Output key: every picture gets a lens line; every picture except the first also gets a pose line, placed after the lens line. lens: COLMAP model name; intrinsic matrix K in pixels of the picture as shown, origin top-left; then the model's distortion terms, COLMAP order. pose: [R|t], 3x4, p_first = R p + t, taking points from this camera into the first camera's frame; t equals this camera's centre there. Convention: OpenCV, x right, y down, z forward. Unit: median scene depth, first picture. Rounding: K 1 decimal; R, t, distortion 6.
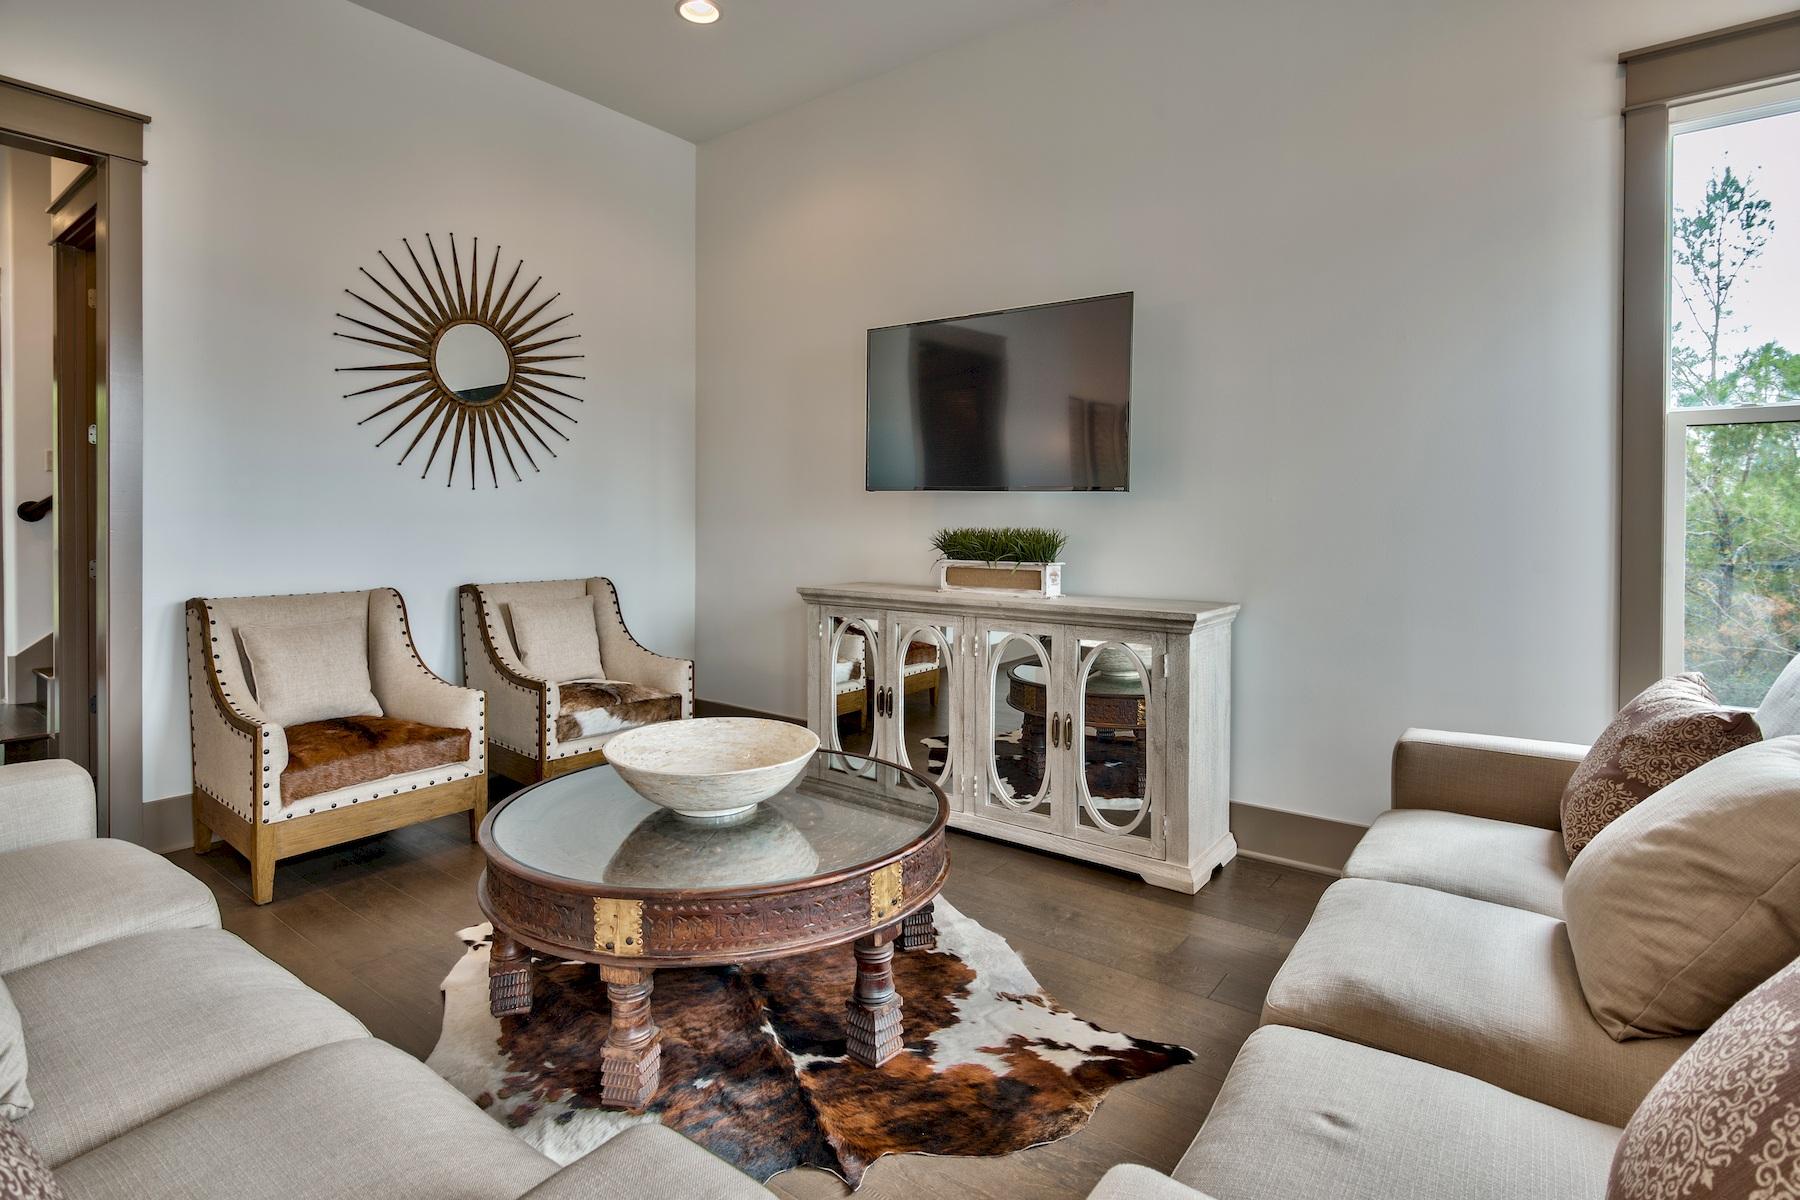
lens RADIAL K [[914.2, 0, 901.3], [0, 914.2, 531.1], [0, 0, 1]] dist [0.029114, -0.000046]
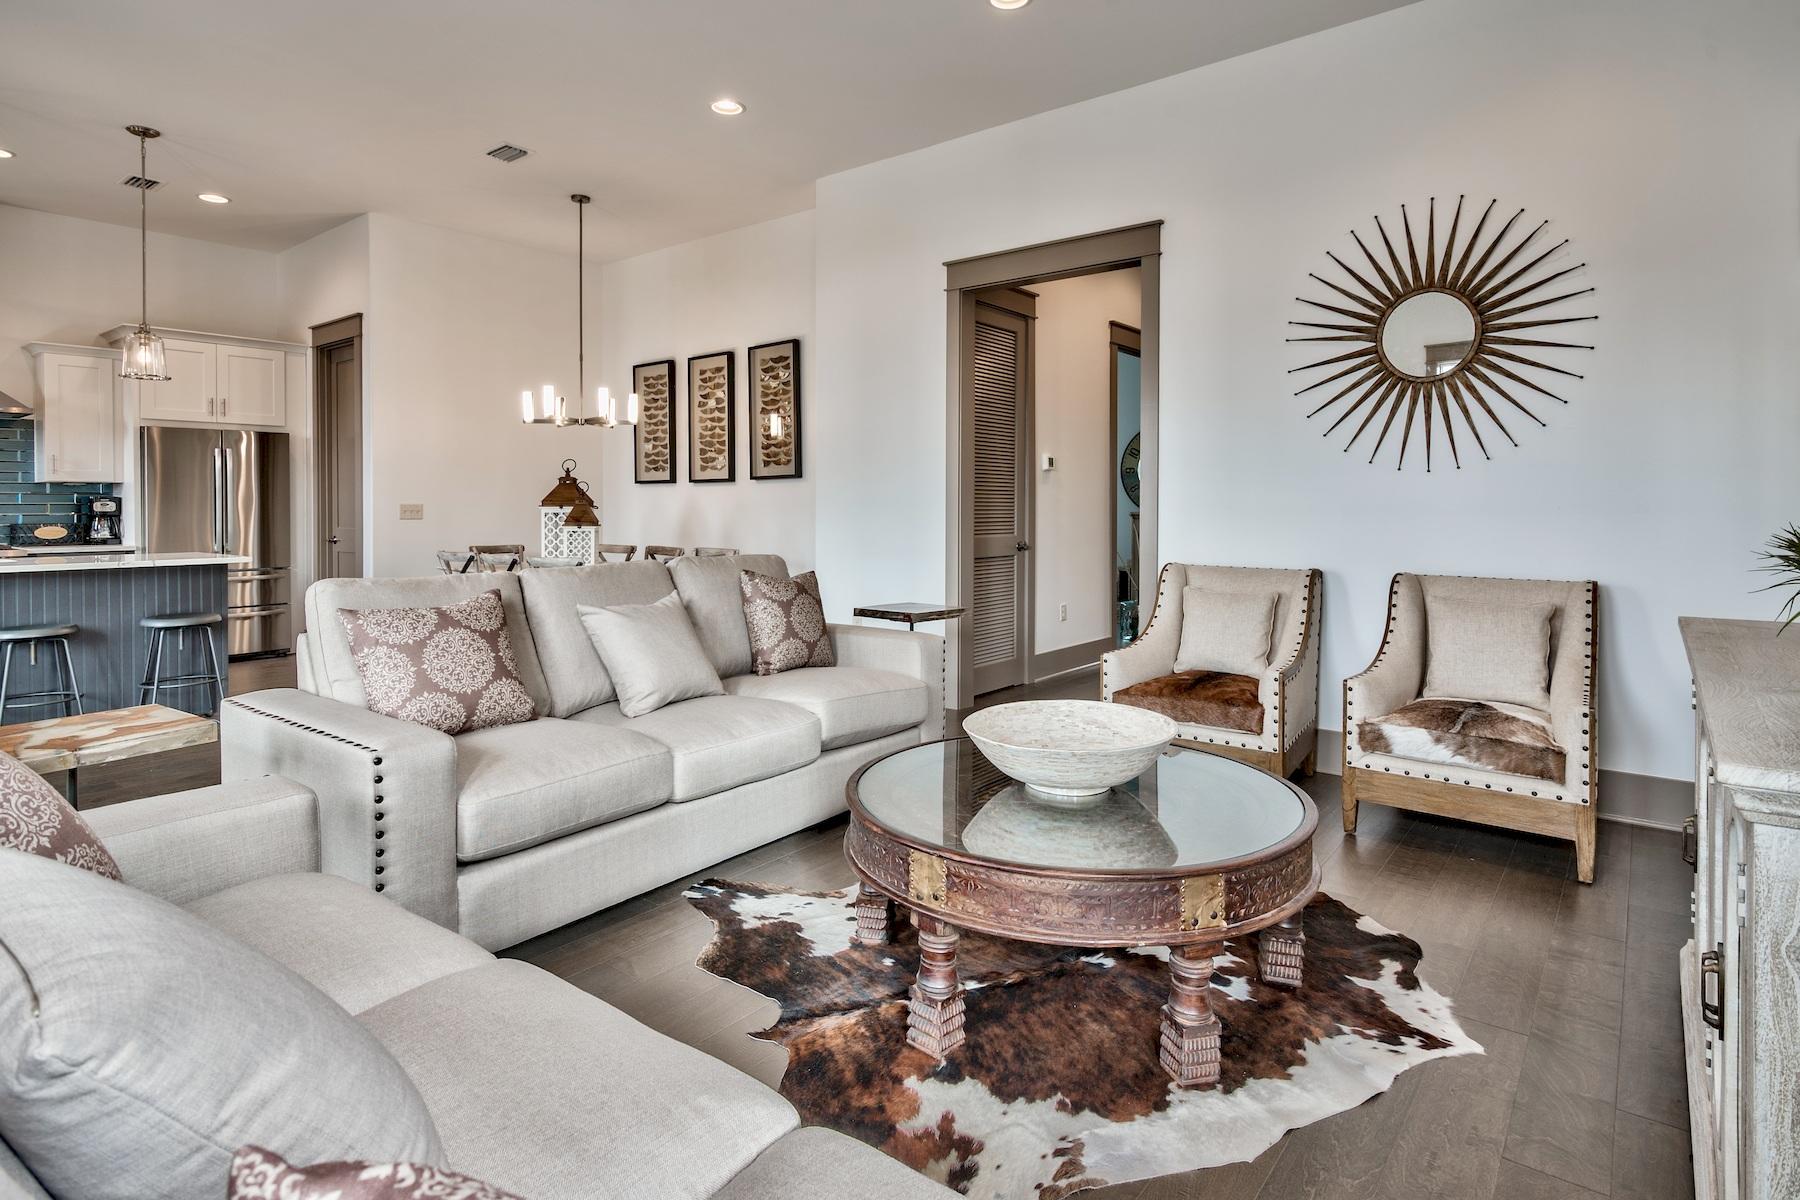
lens RADIAL K [[921.1, 0, 901.1], [0, 921.1, 543.0], [0, 0, 1]] dist [0.003057, 0.000376]
pose [[0.003565, 0.047893, -0.998846, 0.556463], [-0.004682, 0.998842, 0.047876, -0.018990], [0.999983, 0.004506, 0.003785, 0.556143]]
